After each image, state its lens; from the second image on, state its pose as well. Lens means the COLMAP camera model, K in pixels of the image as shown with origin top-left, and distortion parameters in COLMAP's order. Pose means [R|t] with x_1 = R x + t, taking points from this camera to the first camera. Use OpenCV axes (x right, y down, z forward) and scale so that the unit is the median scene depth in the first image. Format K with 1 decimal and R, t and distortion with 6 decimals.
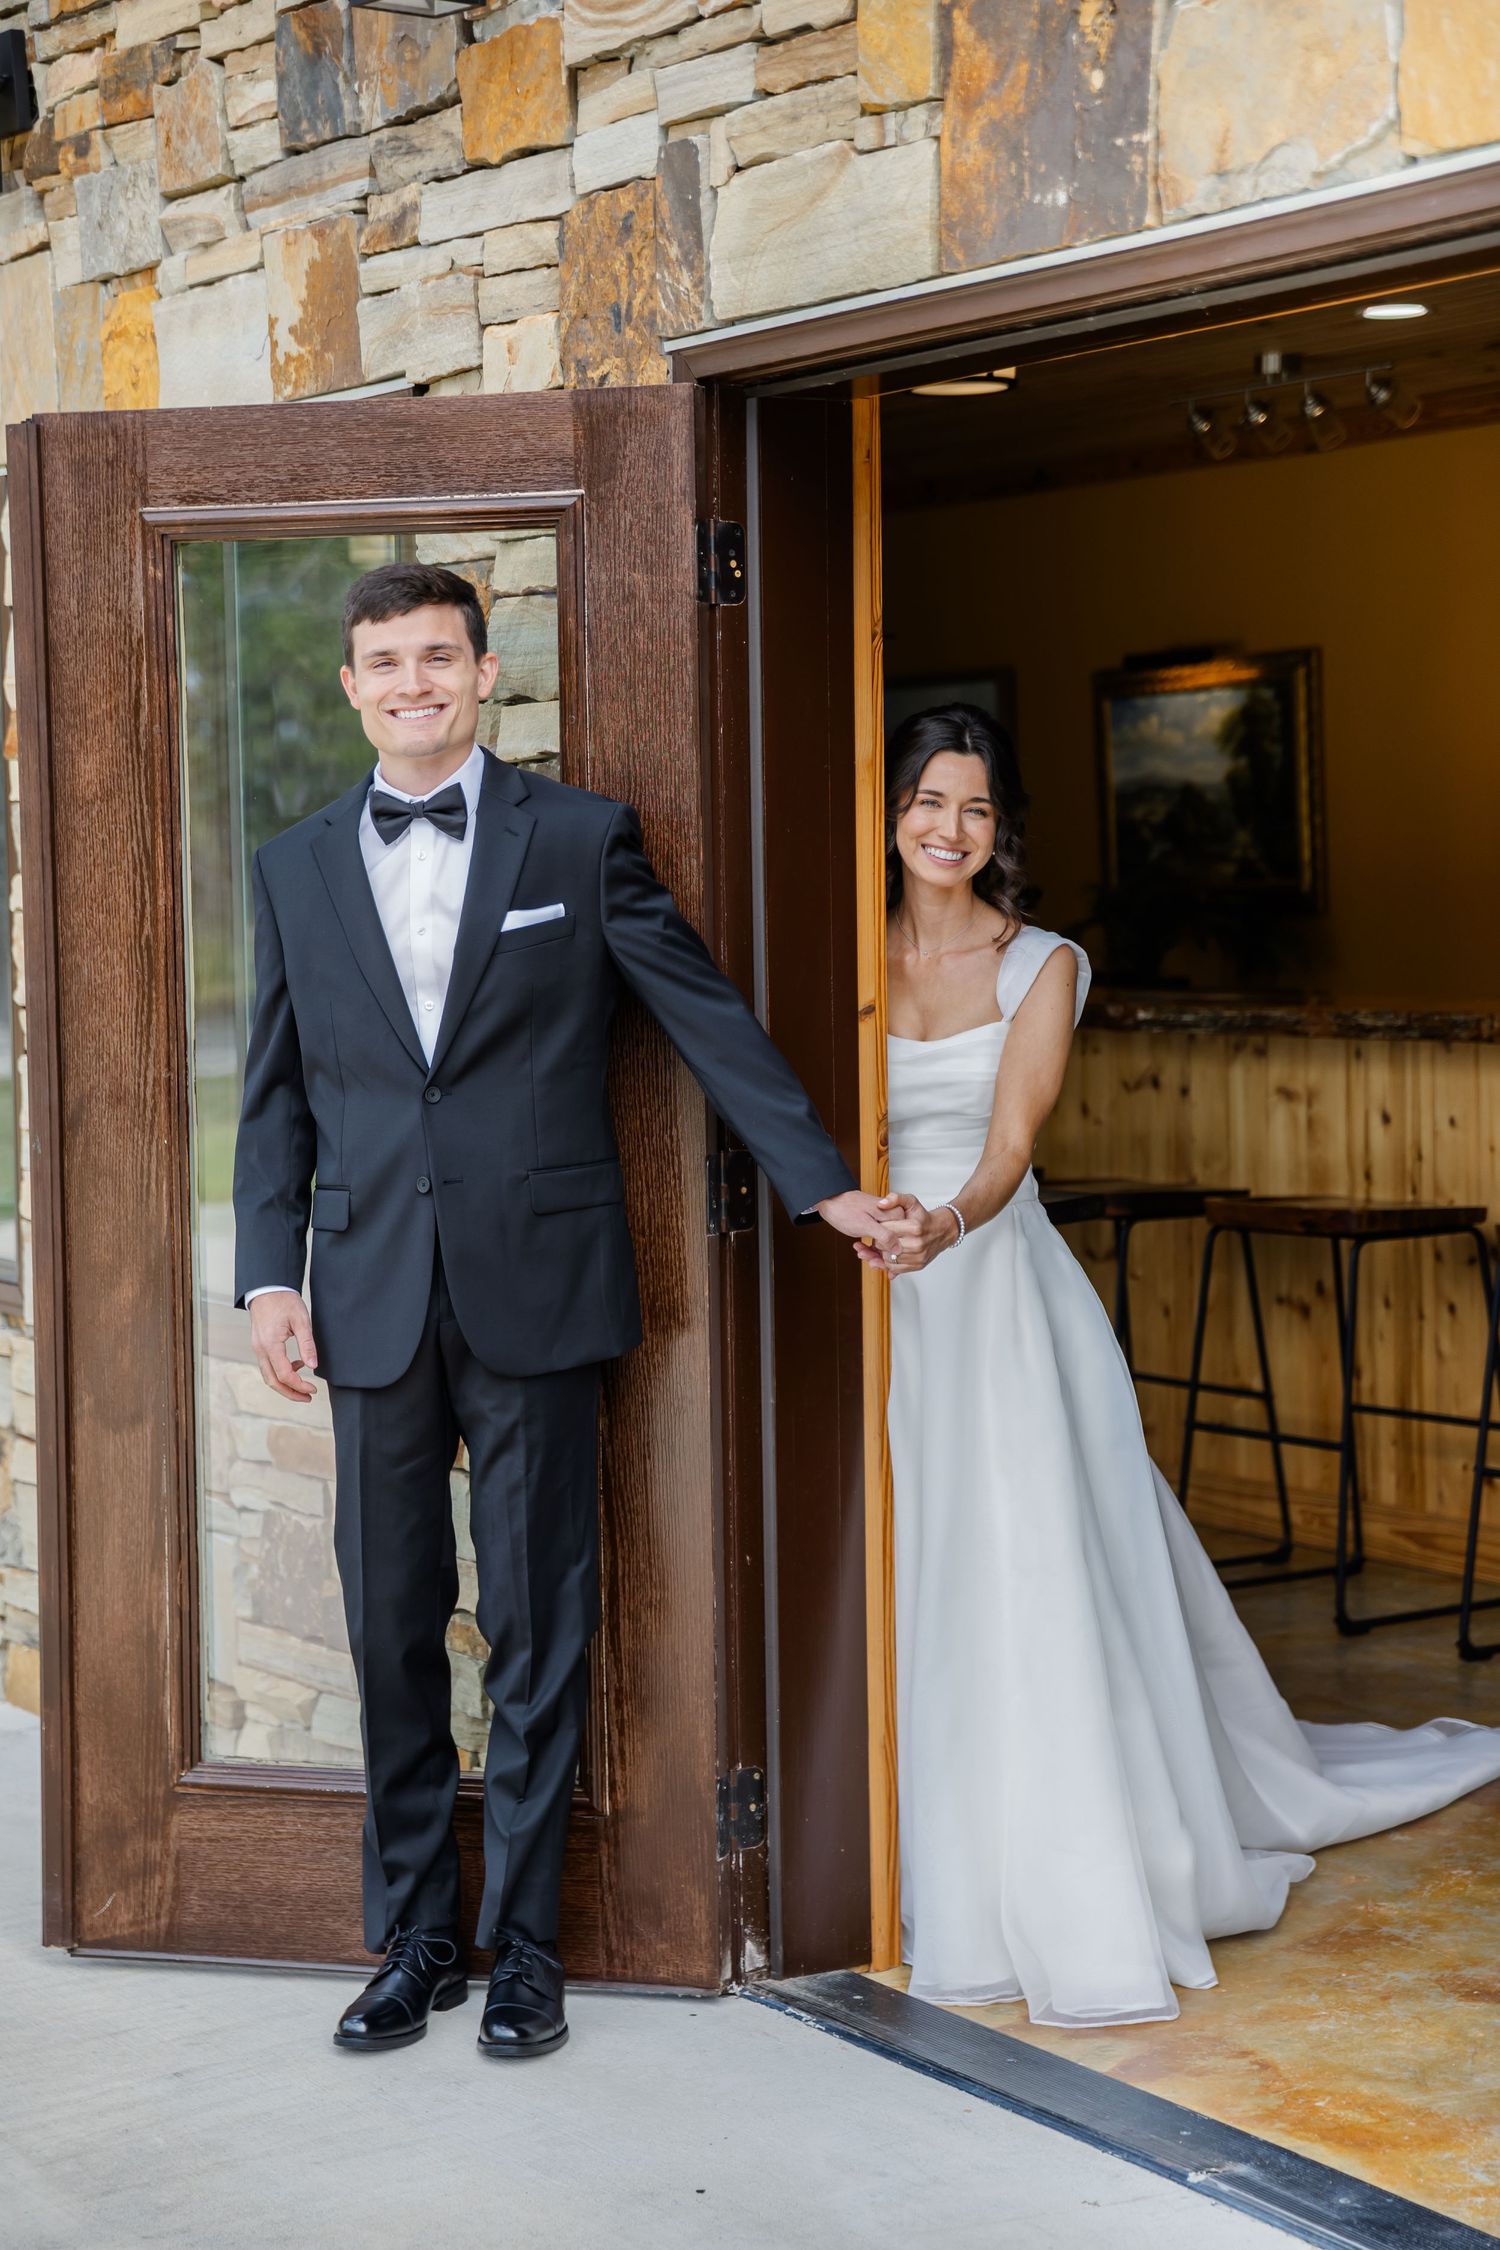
lens RADIAL K [[4695.5, 0, 758.0], [0, 4695.5, 1158.4], [0, 0, 1]] dist [0.255470, 0.798286]
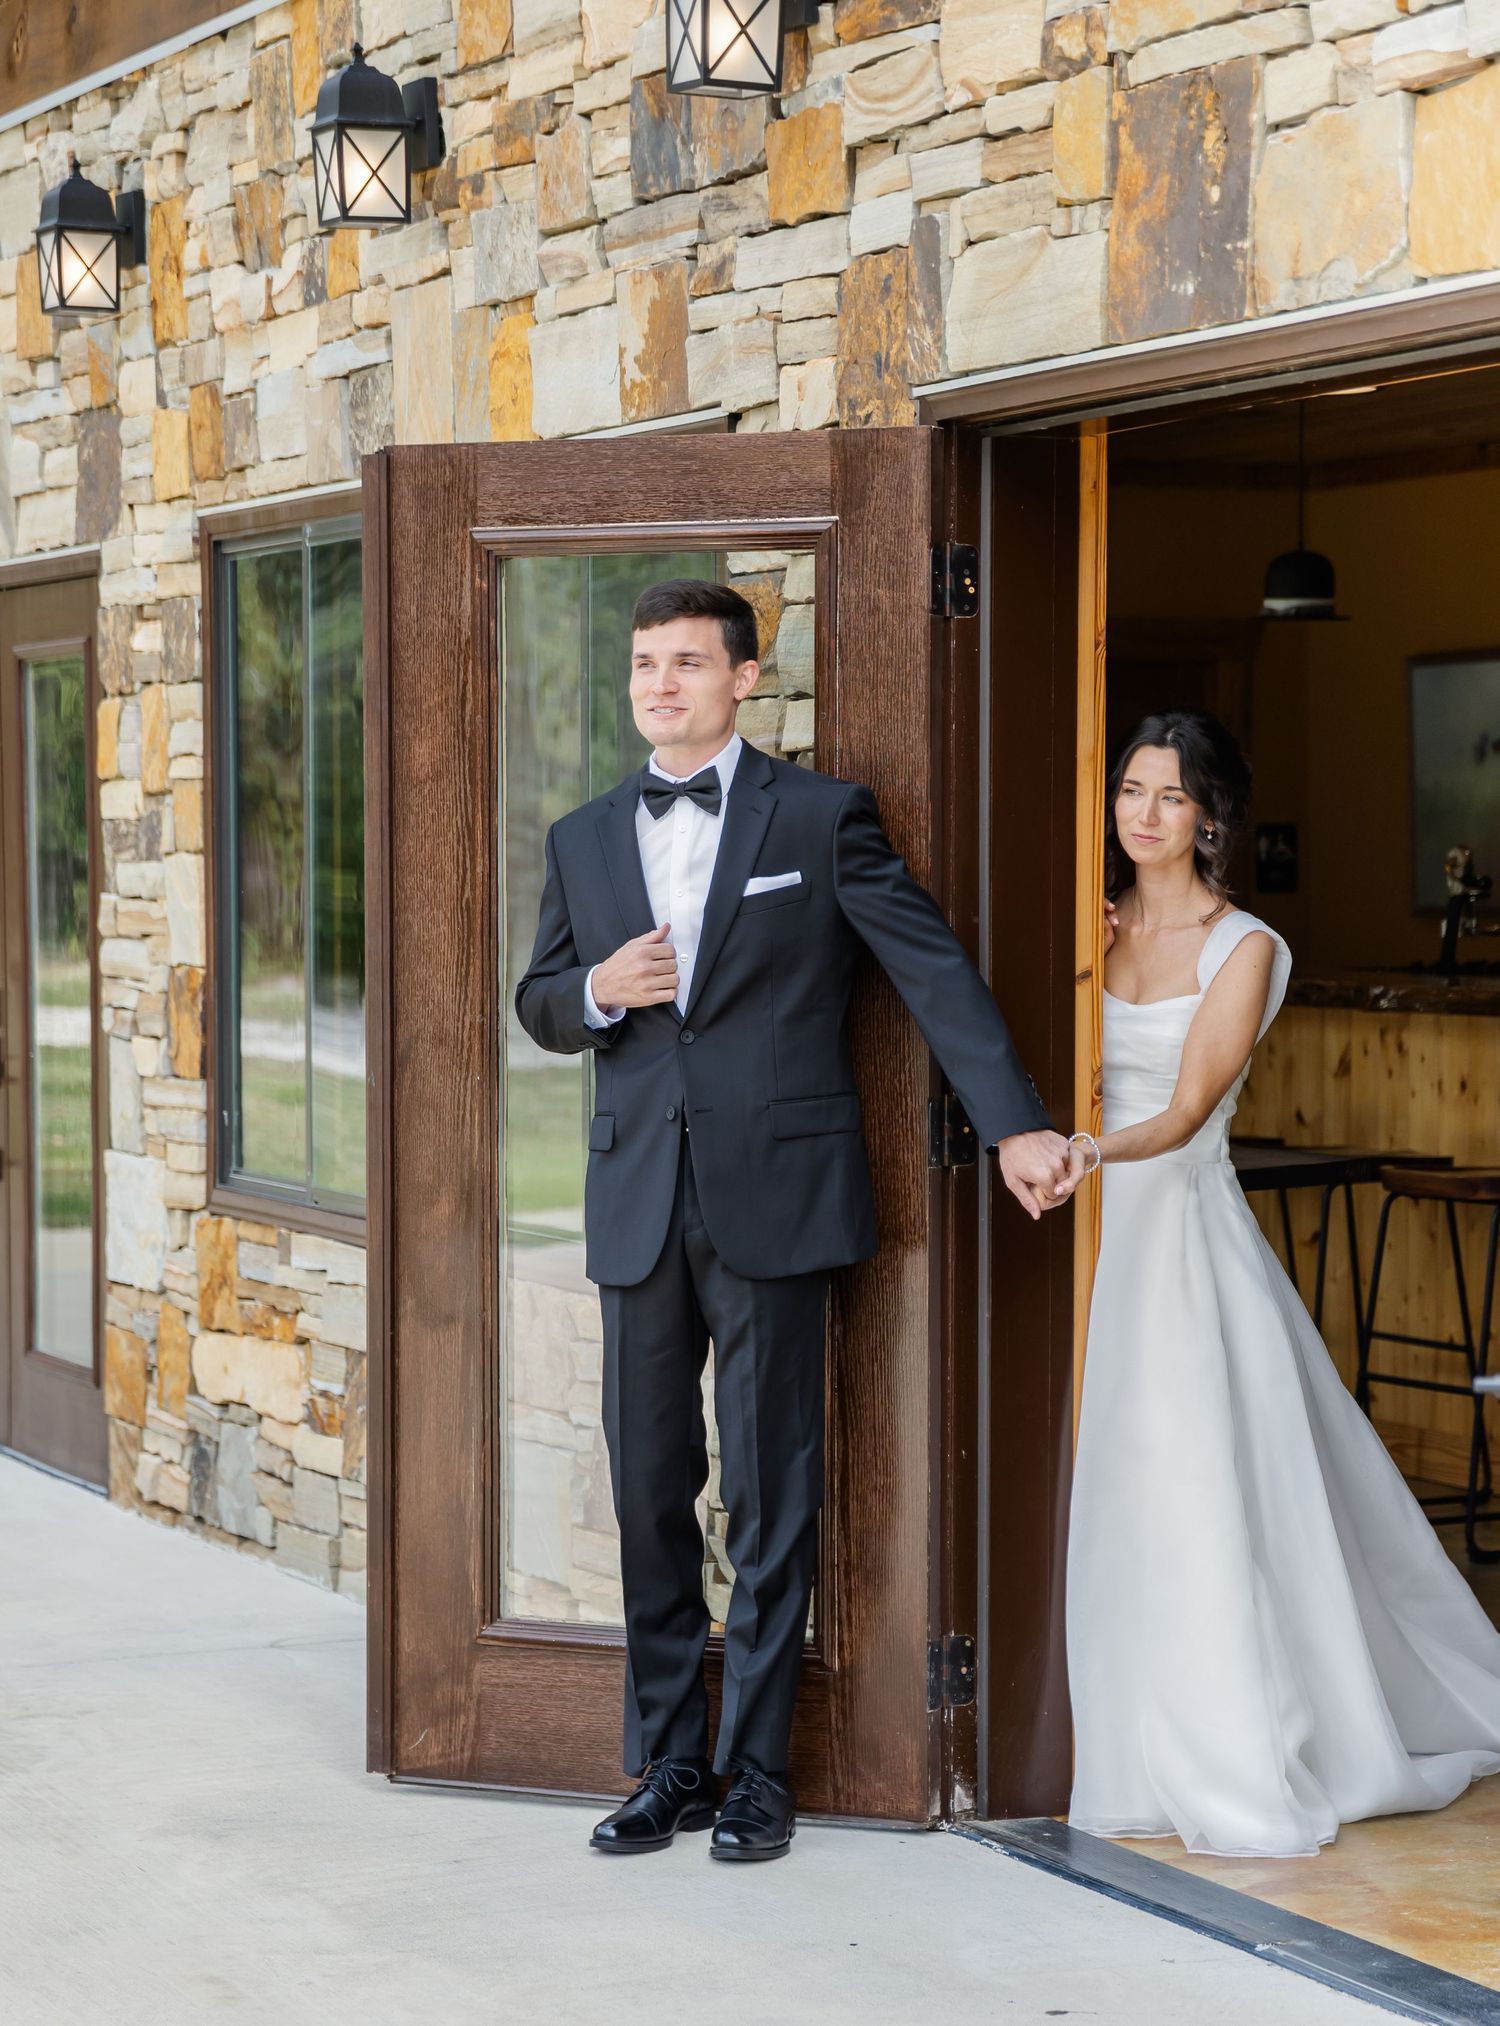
lens RADIAL K [[5844.1, 0, 749.5], [0, 5844.1, 1290.0], [0, 0, 1]] dist [0.226130, 0.644825]
pose [[0.989777, 0.028139, -0.139818, 0.142718], [-0.026364, 0.999547, 0.014529, 0.025996], [0.140164, -0.010695, 0.990071, -0.409479]]
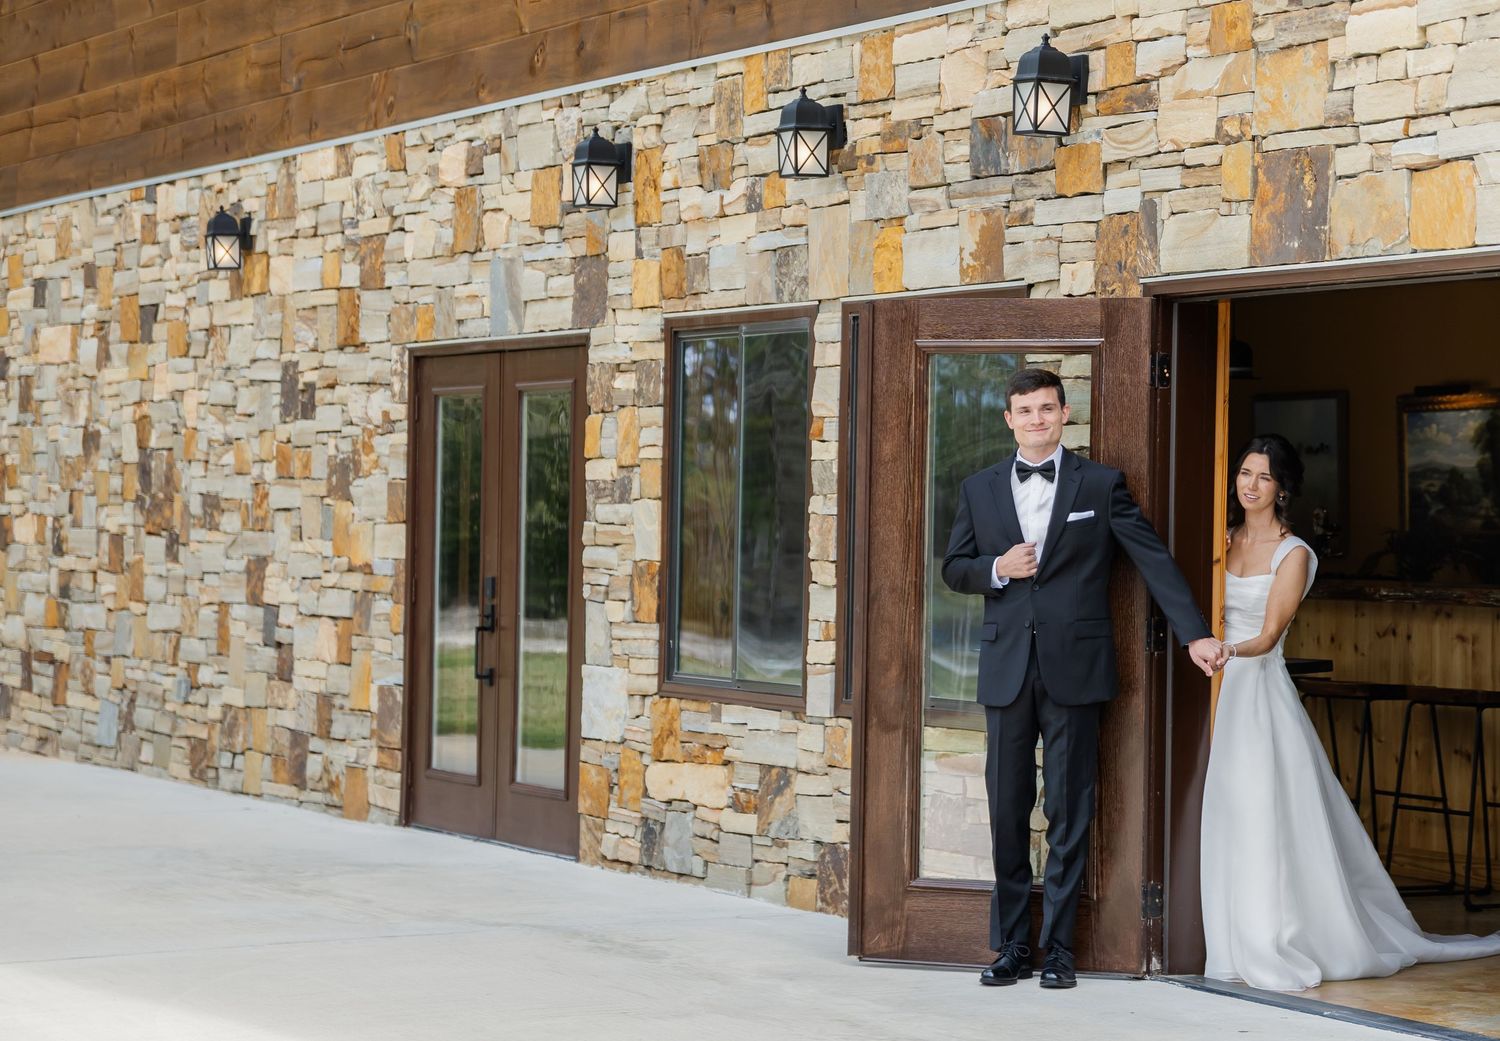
lens RADIAL K [[4827.9, 0, 755.3], [0, 4827.9, 497.0], [0, 0, 1]] dist [0.089157, 1.661137]
pose [[0.995323, 0.031840, -0.091202, 0.012654], [-0.038032, 0.997030, -0.066973, 0.105911], [0.088799, 0.070128, 0.993578, -1.400949]]
